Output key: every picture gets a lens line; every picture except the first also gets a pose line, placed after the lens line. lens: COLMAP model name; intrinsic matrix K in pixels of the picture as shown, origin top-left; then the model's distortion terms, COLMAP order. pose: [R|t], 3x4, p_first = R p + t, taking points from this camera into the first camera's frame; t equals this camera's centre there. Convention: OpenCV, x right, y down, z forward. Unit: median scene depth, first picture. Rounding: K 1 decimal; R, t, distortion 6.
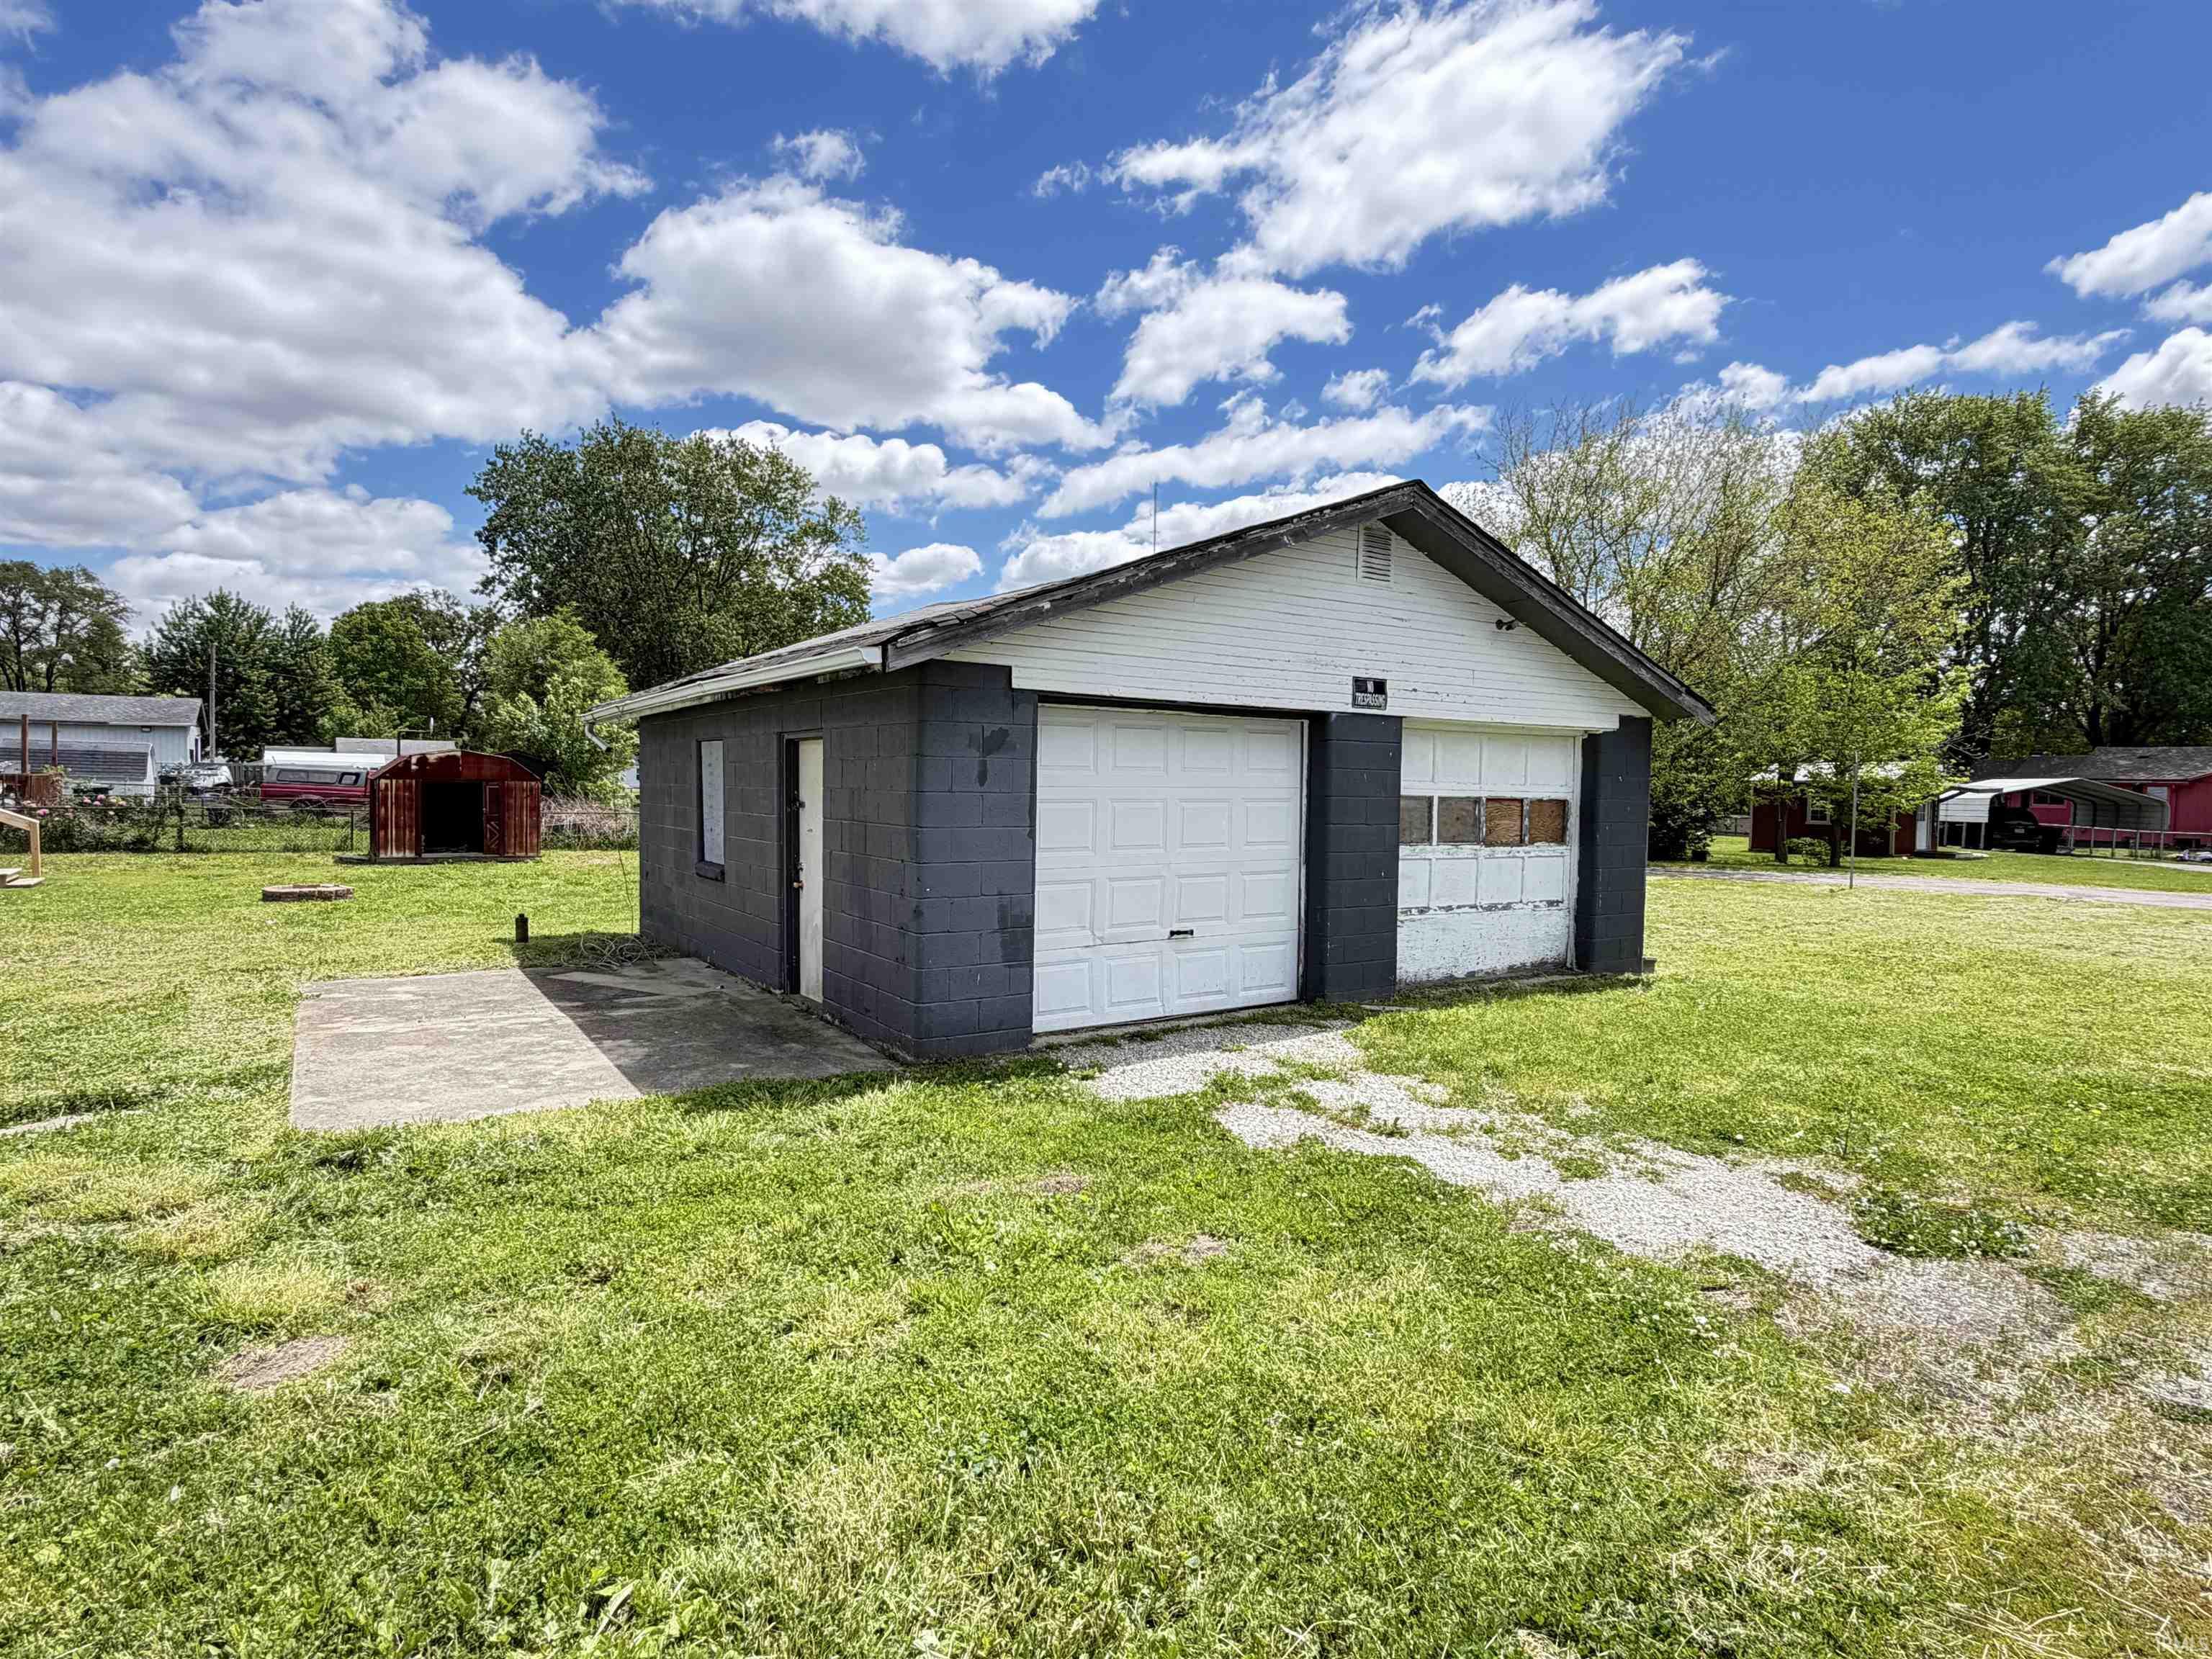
lens RADIAL K [[1231.1, 0, 1106.0], [0, 1231.1, 829.5], [0, 0, 1]] dist [-0.081491, 0.047514]
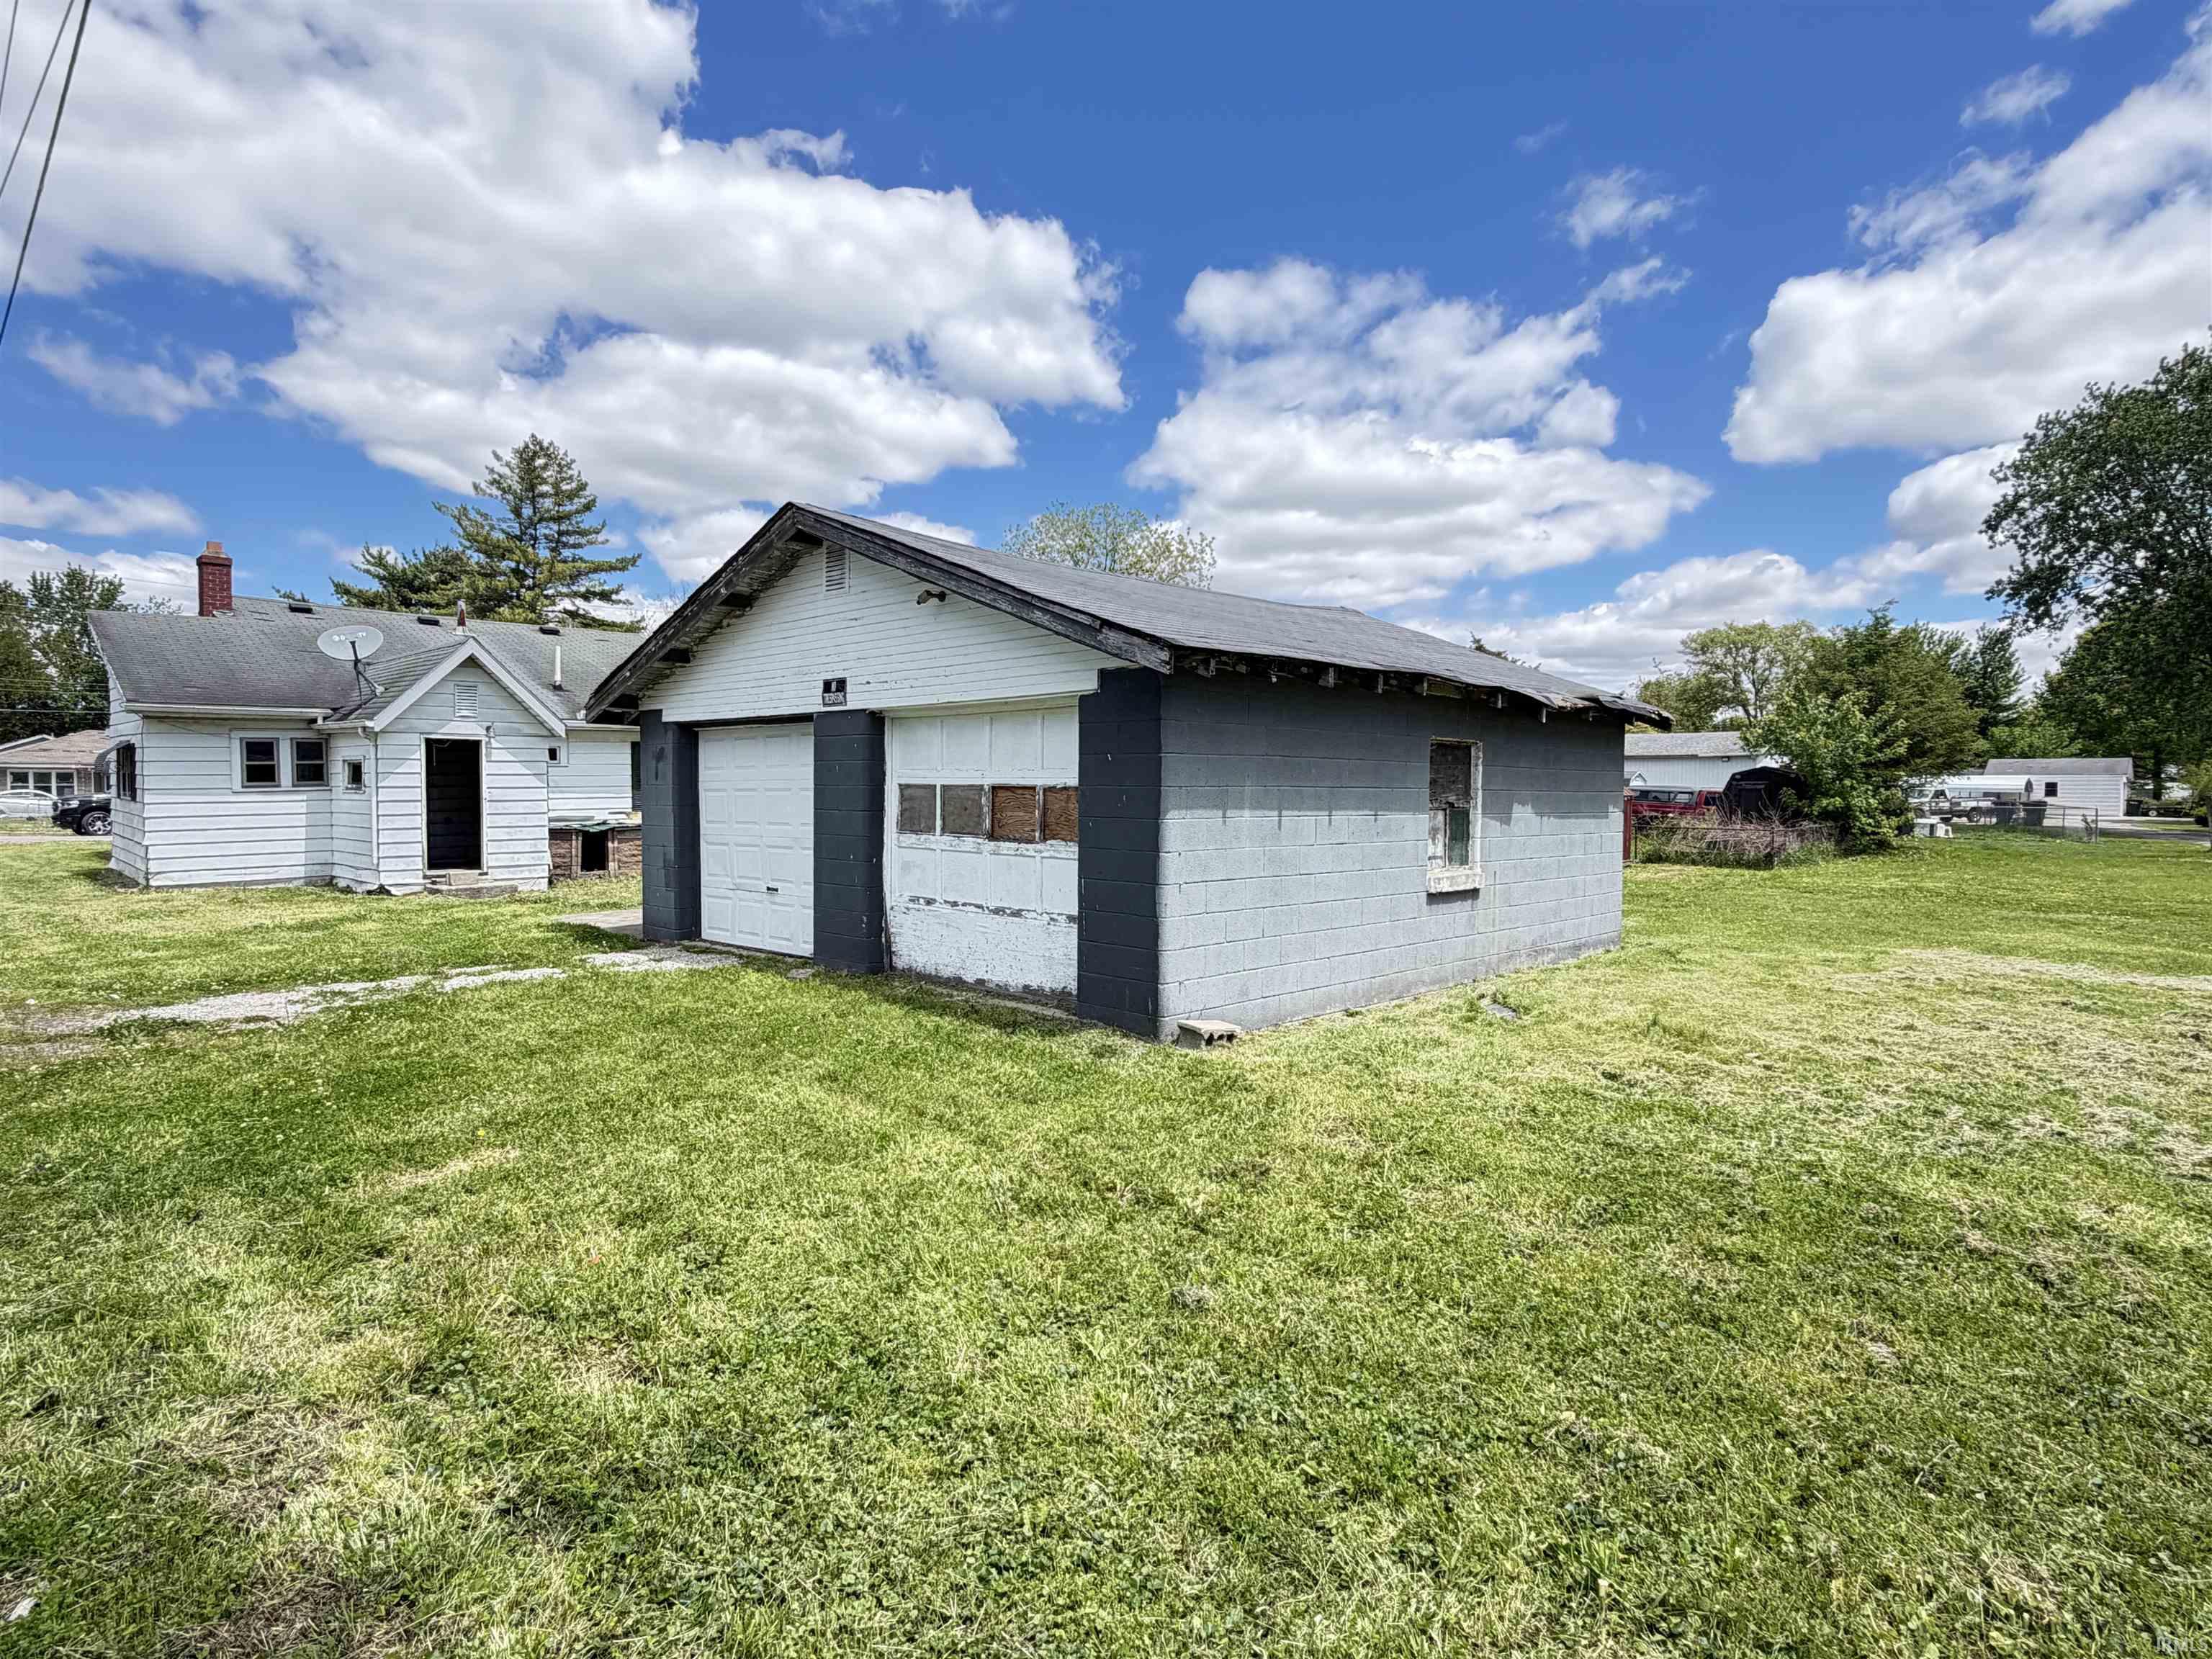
lens RADIAL K [[1231.1, 0, 1106.0], [0, 1231.1, 829.5], [0, 0, 1]] dist [-0.081491, 0.047514]
pose [[0.216086, 0.016122, -0.976241, 1.234816], [-0.038976, 0.999209, 0.007874, -0.004633], [0.975596, 0.036349, 0.216543, 0.914517]]
